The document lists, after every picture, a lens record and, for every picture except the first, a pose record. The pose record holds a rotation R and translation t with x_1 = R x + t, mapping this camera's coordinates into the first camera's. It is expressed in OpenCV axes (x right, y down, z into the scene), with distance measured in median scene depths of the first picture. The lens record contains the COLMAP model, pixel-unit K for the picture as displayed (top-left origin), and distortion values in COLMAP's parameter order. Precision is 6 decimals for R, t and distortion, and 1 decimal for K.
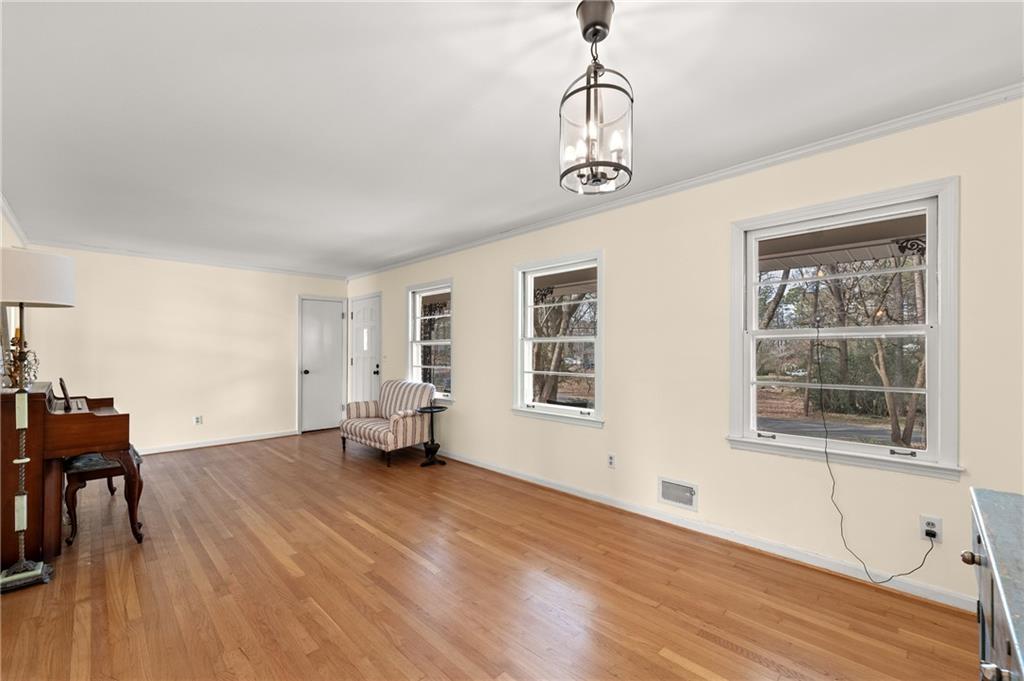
lens RADIAL K [[428.2, 0, 515.2], [0, 428.2, 347.9], [0, 0, 1]] dist [0.001877, 0.000045]
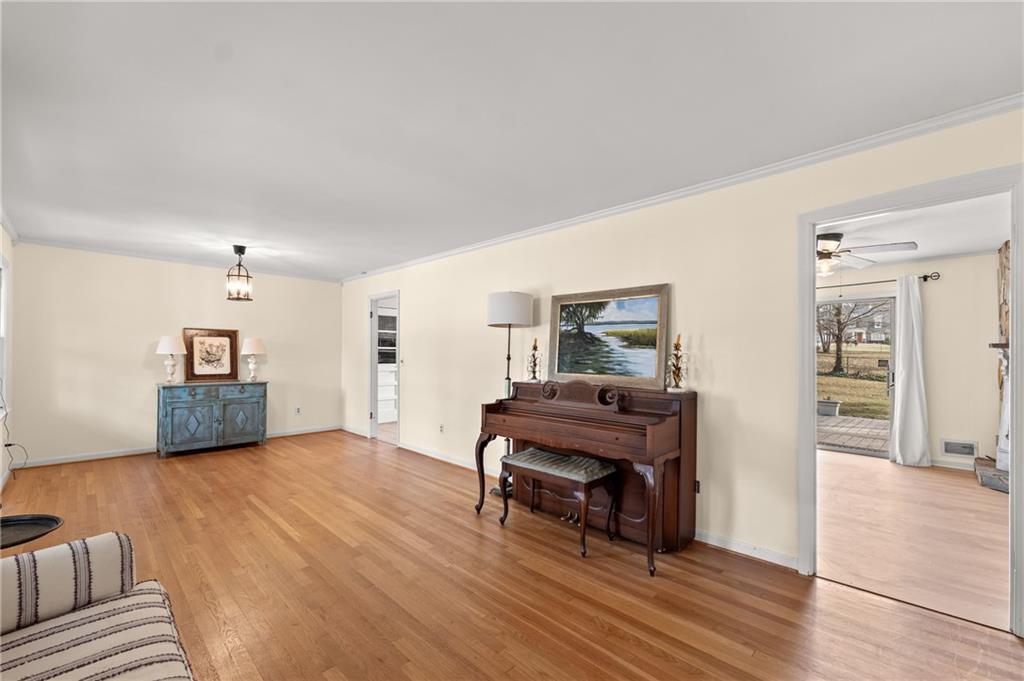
lens RADIAL K [[421.9, 0, 512.7], [0, 421.9, 350.8], [0, 0, 1]] dist [0.001078, -0.000263]
pose [[-0.999912, -0.006571, -0.011482, -0.789586], [-0.006398, 0.999866, -0.015071, 0.013056], [0.011579, -0.014996, -0.999820, 1.812726]]
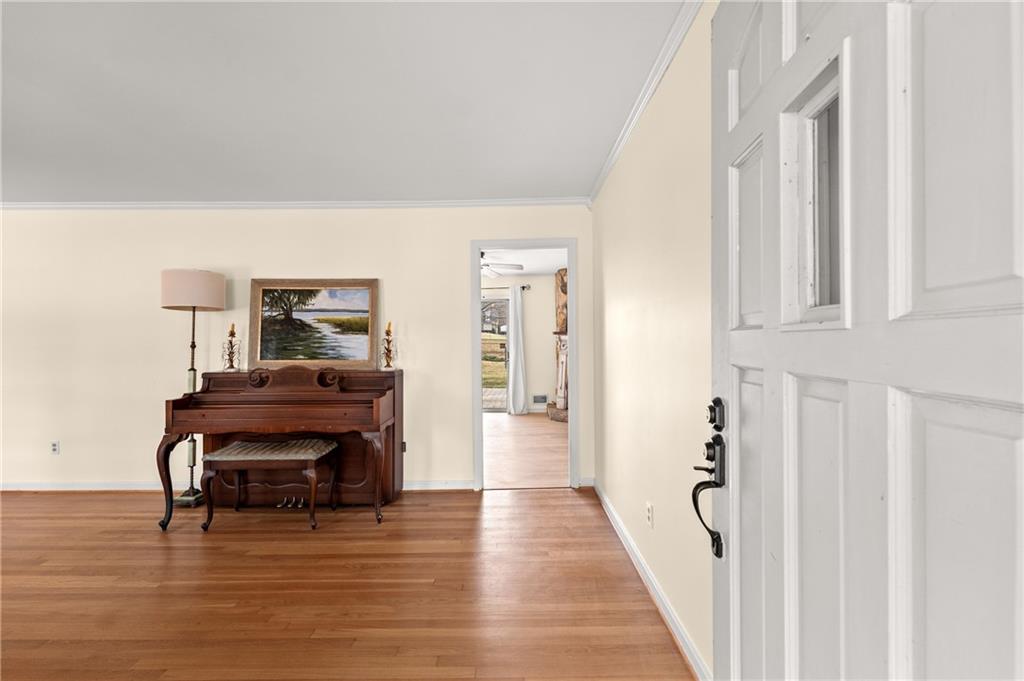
lens RADIAL K [[433.7, 0, 512.0], [0, 433.7, 340.5], [0, 0, 1]] dist [0.001398, 0.000120]
pose [[-0.709839, 0.002655, -0.704359, -0.610267], [0.013387, 0.999863, -0.009722, 0.022604], [0.704237, -0.016330, -0.709777, 1.915152]]
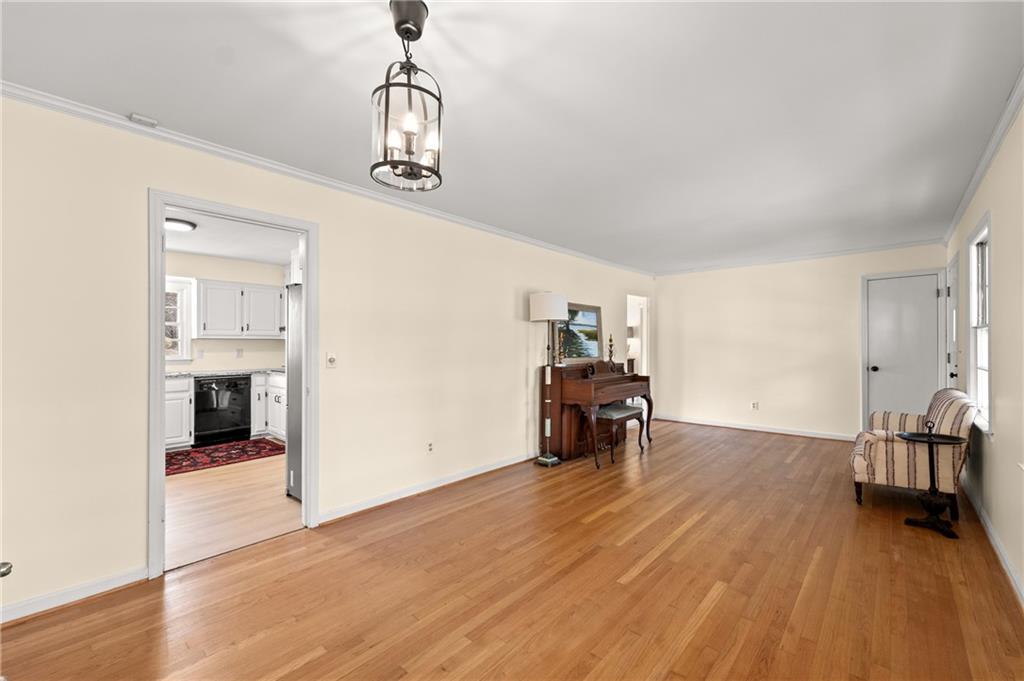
lens RADIAL K [[421.4, 0, 517.2], [0, 421.4, 343.4], [0, 0, 1]] dist [0.001347, 0.000146]
pose [[0.056030, -0.003460, -0.998423, 0.514501], [0.012660, 0.999916, -0.002755, 0.003225], [0.998349, -0.012485, 0.056069, 0.521072]]
